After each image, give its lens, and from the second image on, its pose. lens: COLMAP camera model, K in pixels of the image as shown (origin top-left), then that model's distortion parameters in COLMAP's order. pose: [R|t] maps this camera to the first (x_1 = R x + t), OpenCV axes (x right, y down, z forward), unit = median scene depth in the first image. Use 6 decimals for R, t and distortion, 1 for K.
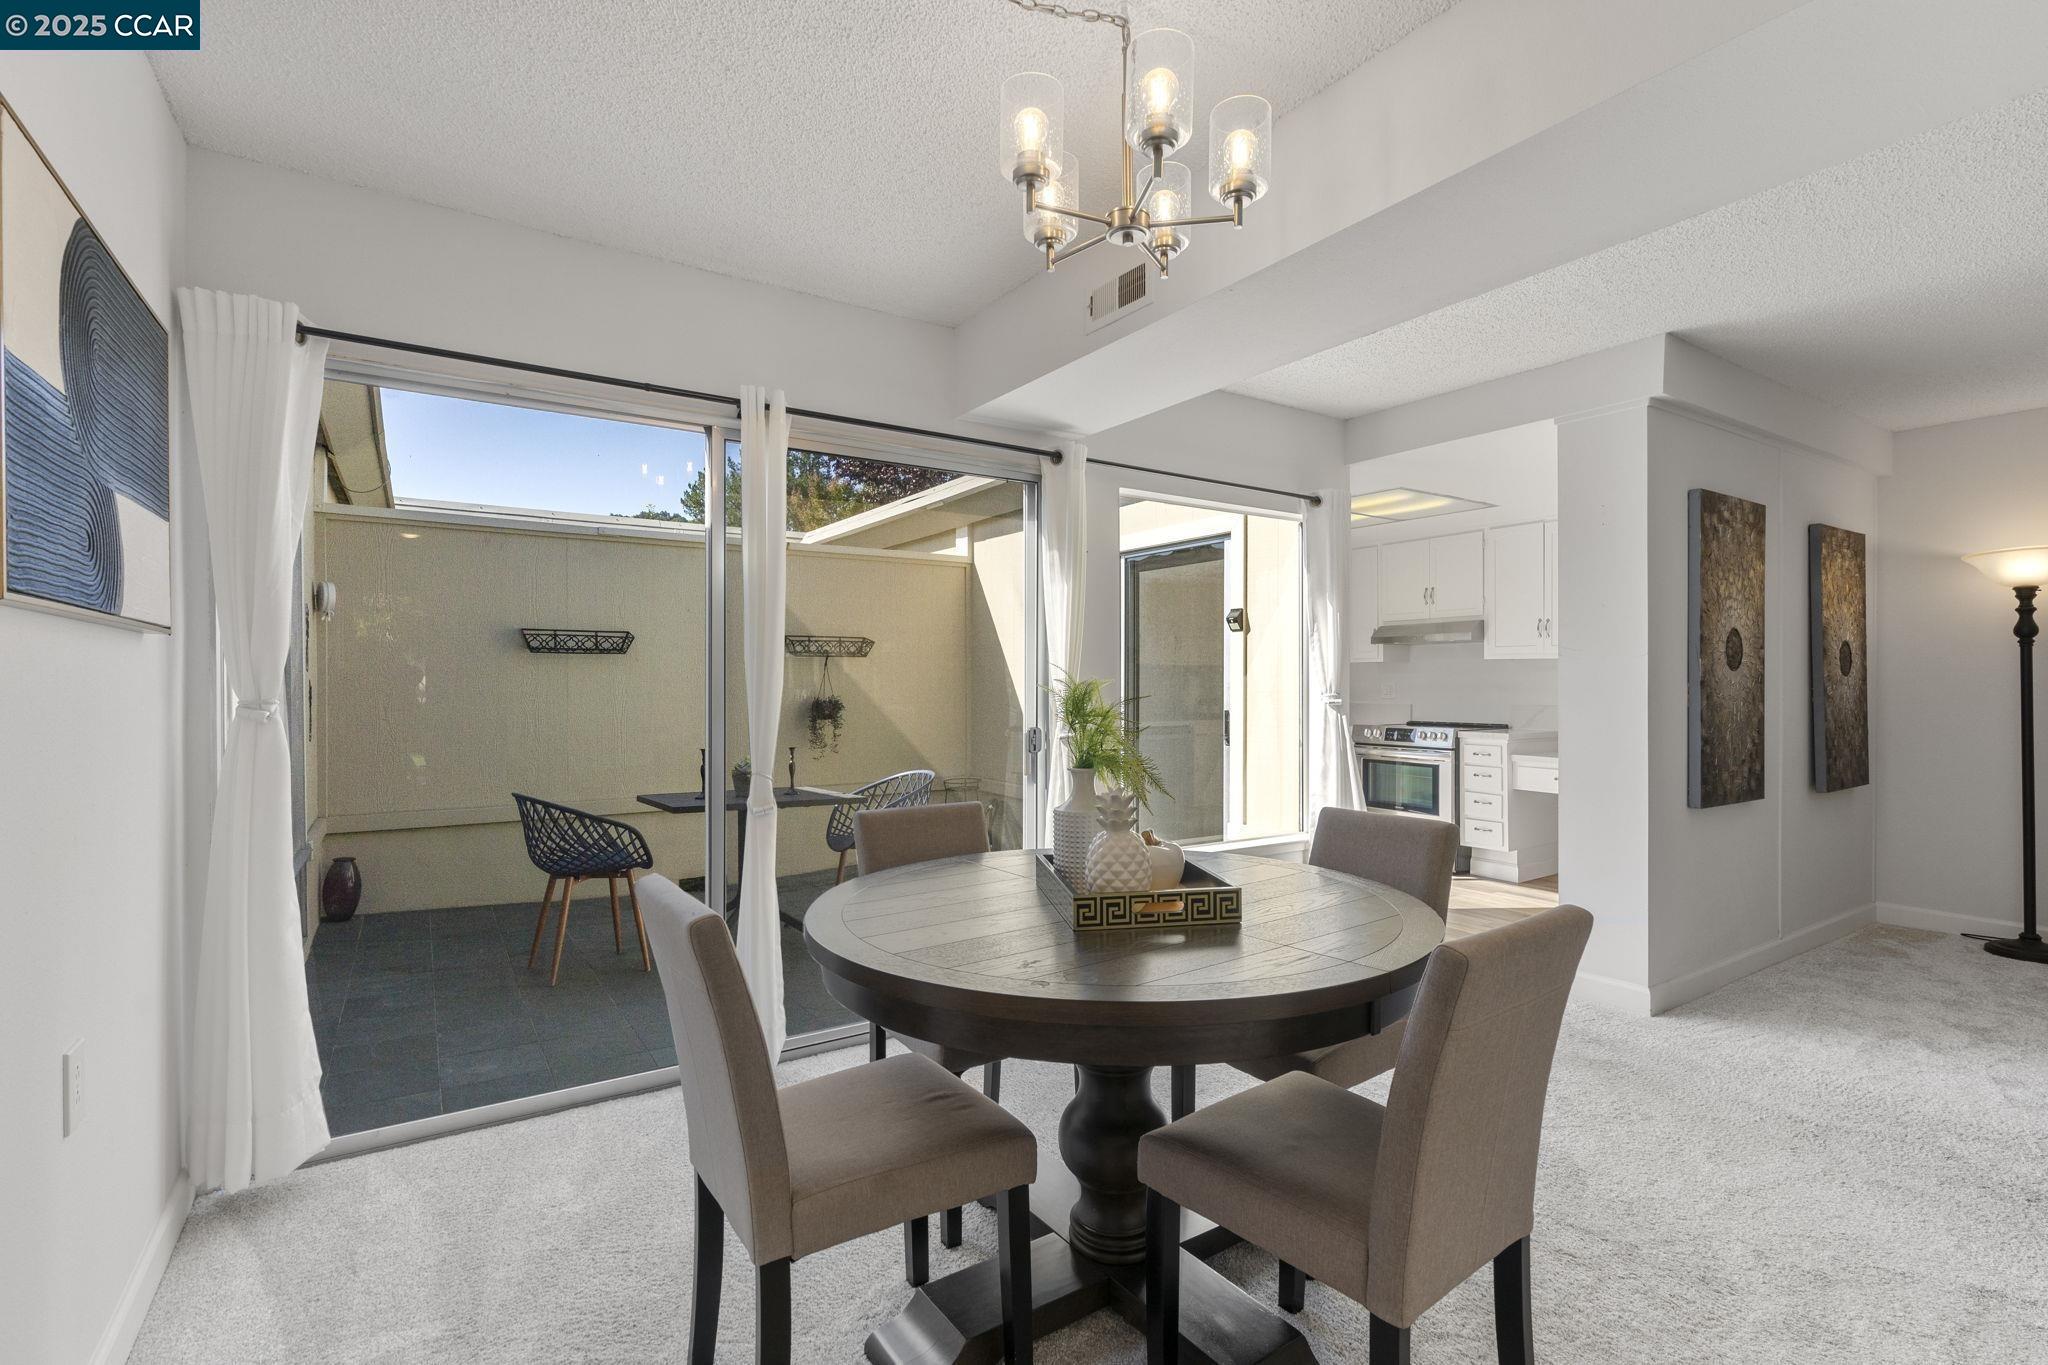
lens RADIAL K [[955.0, 0, 1024.0], [0, 955.0, 682.5], [0, 0, 1]] dist [-0.000288, -0.000309]
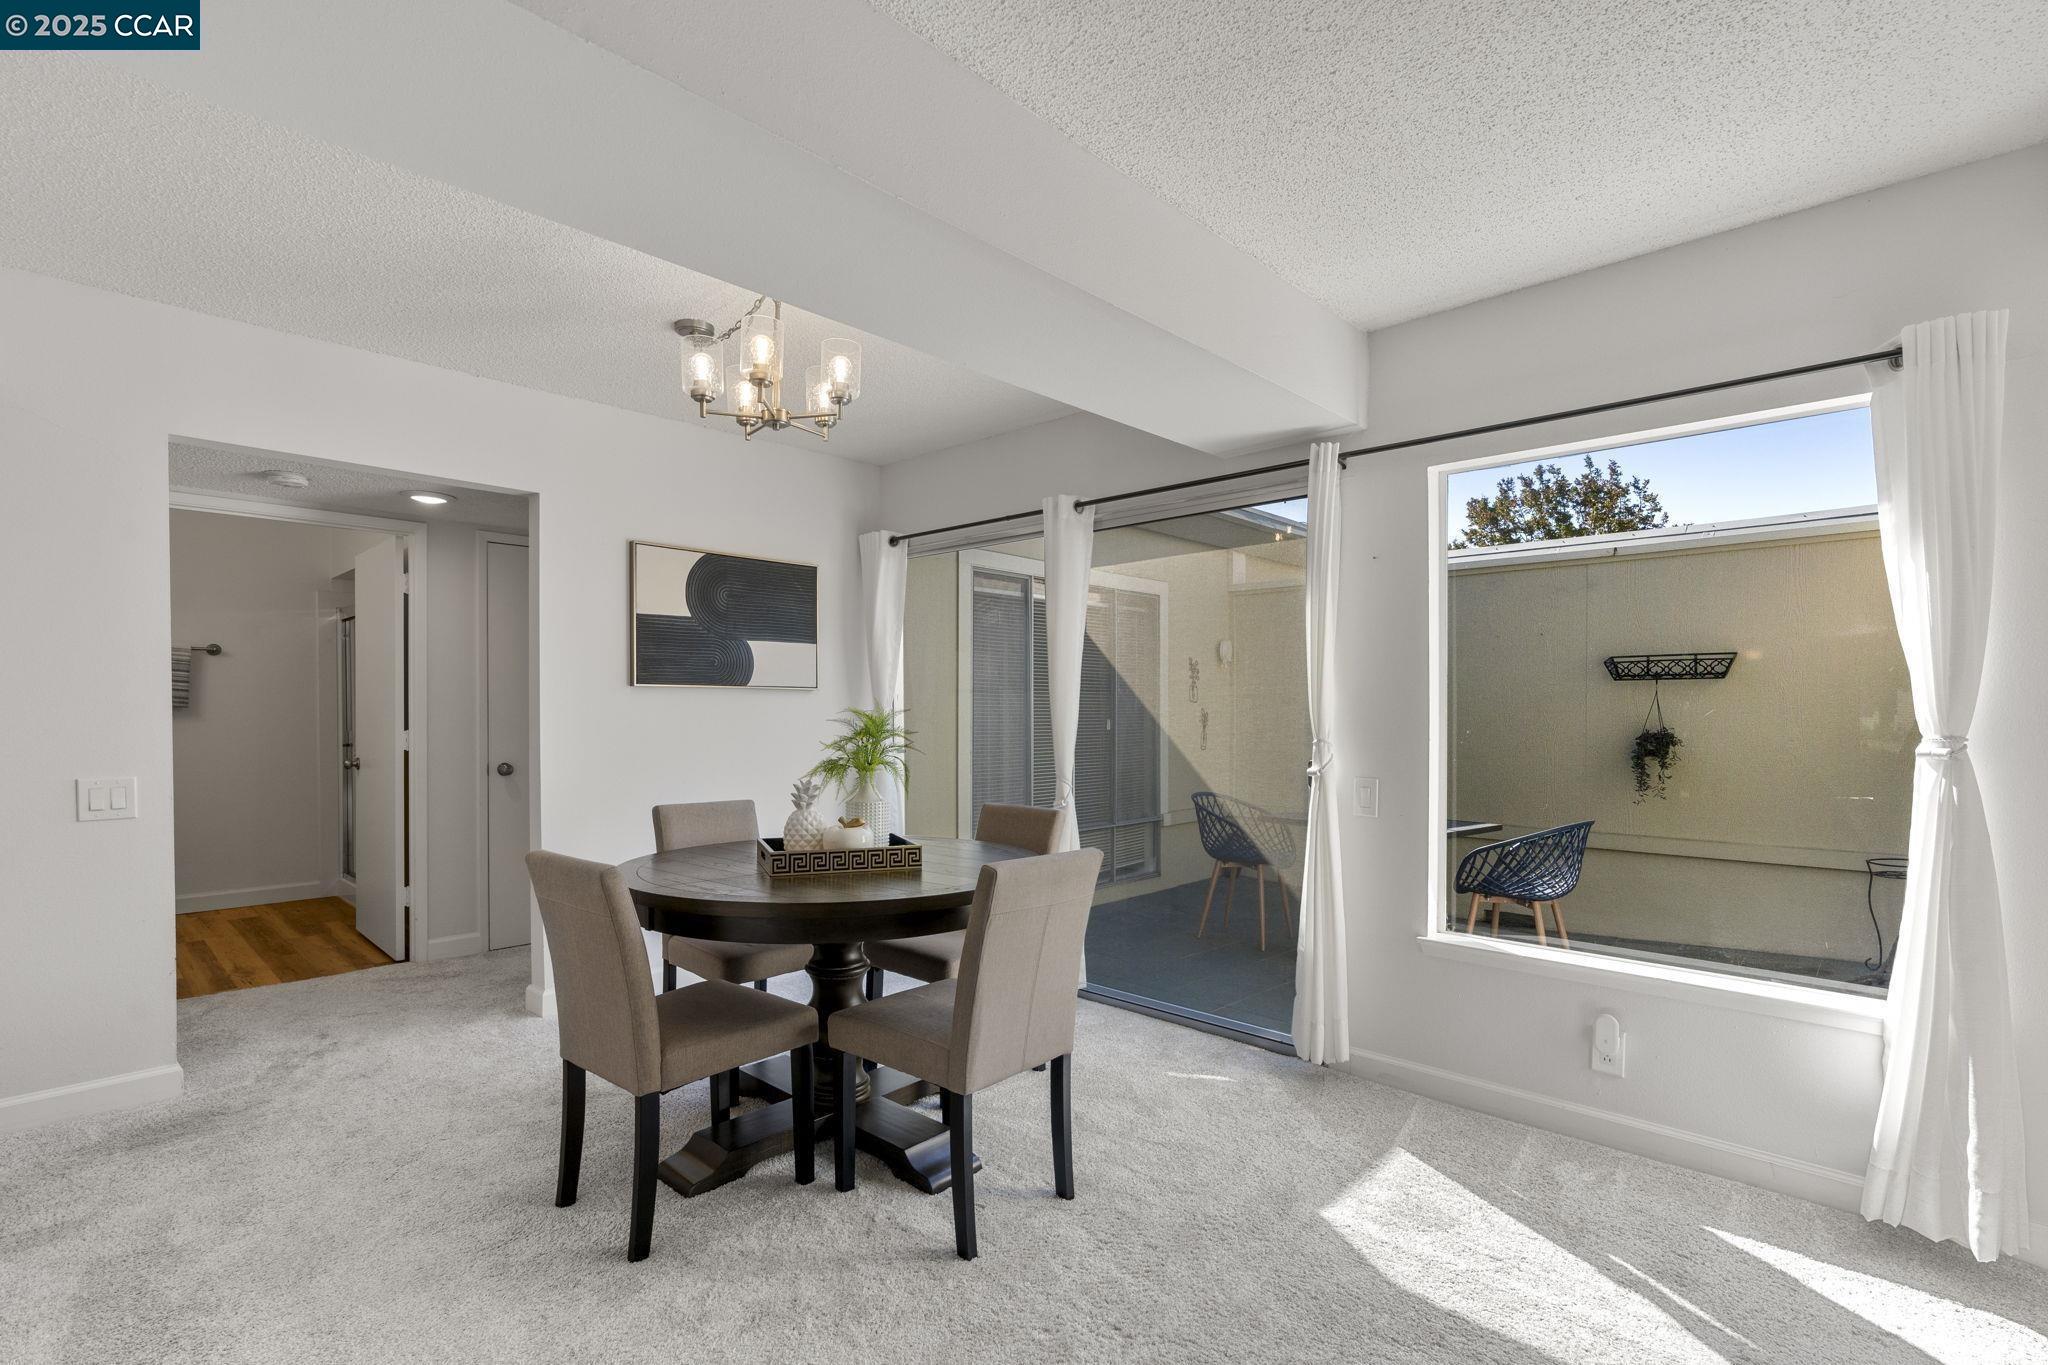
lens RADIAL K [[955.0, 0, 1024.0], [0, 955.0, 682.5], [0, 0, 1]] dist [-0.000288, -0.000309]
pose [[0.218792, -0.025661, -0.975434, 0.472417], [-0.002495, 0.999636, -0.026857, -0.001594], [0.975768, 0.008310, 0.218649, 0.297727]]
